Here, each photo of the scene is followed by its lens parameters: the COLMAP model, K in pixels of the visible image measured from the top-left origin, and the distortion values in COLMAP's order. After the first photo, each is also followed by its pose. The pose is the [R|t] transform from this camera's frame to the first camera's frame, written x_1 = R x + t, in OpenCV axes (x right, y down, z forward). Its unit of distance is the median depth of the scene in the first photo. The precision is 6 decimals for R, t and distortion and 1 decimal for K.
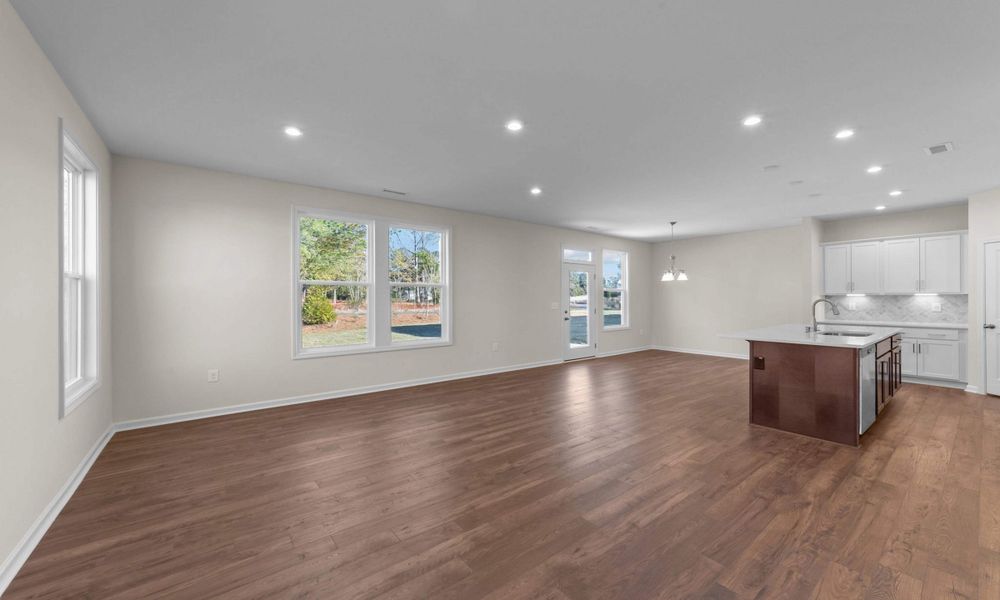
lens RADIAL K [[381.6, 0, 503.0], [0, 381.6, 299.9], [0, 0, 1]] dist [-0.020702, 0.010353]
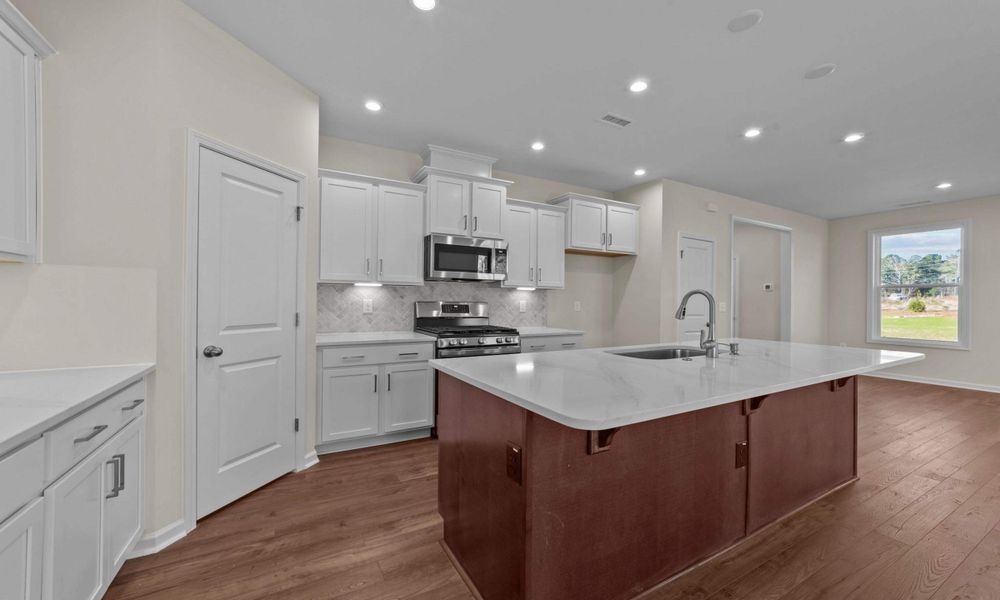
lens RADIAL K [[385.0, 0, 501.4], [0, 385.0, 304.7], [0, 0, 1]] dist [-0.029057, 0.010825]
pose [[-0.987279, -0.008665, 0.158764, 0.766724], [-0.006659, 0.999891, 0.013163, 0.009348], [-0.158861, 0.011938, -0.987229, 1.154377]]
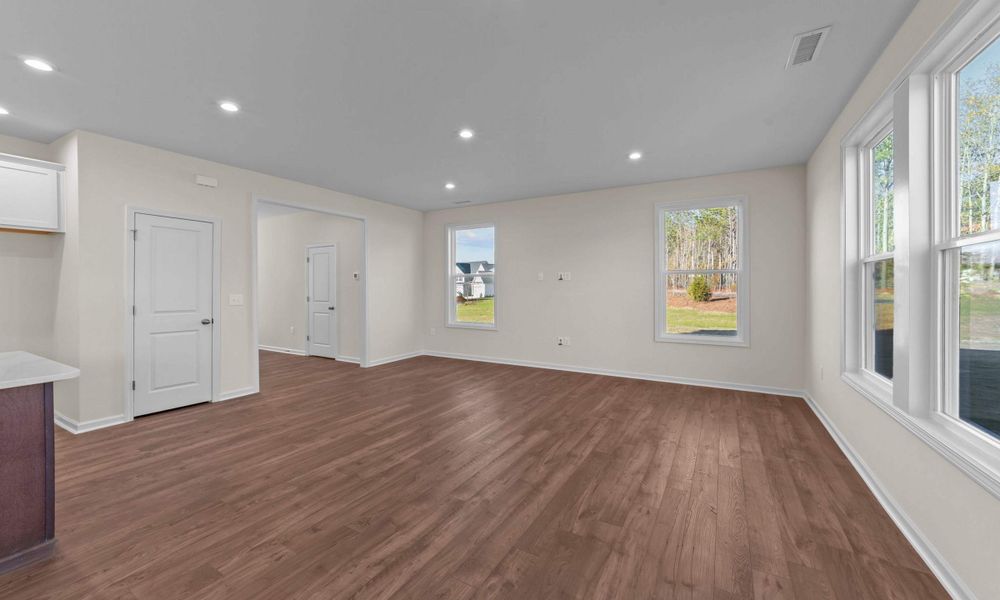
lens RADIAL K [[389.0, 0, 498.2], [0, 389.0, 286.5], [0, 0, 1]] dist [0.000367, 0.000031]
pose [[-0.933235, 0.003382, -0.359251, 0.189801], [0.002568, 0.999993, 0.002742, -0.003895], [0.359258, 0.001636, -0.933237, 1.108903]]
